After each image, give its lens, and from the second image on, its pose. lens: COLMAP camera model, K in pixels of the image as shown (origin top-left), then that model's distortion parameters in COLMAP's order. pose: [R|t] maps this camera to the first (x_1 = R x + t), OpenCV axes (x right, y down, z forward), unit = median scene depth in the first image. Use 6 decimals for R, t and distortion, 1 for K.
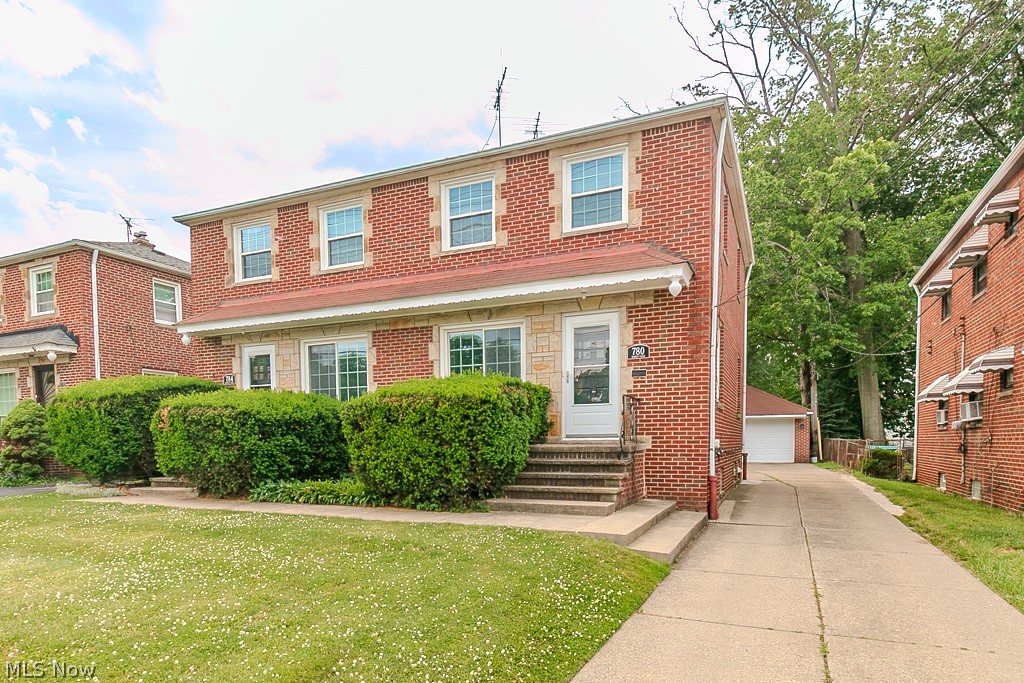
lens RADIAL K [[617.7, 0, 512.0], [0, 617.7, 341.5], [0, 0, 1]] dist [0.005367, 0.000530]
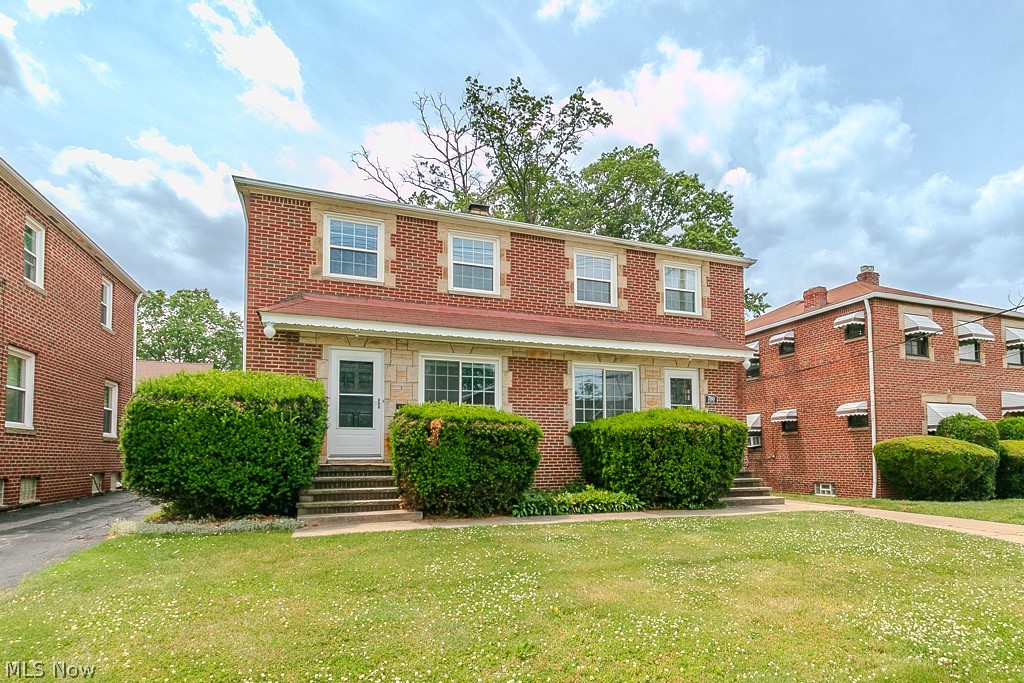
lens RADIAL K [[480.1, 0, 512.0], [0, 480.1, 341.5], [0, 0, 1]] dist [0.001343, 0.000036]
pose [[0.724776, 0.164775, 0.668991, -0.709855], [-0.107857, 0.986144, -0.126041, 0.057157], [-0.680490, 0.019196, 0.732506, 0.319139]]
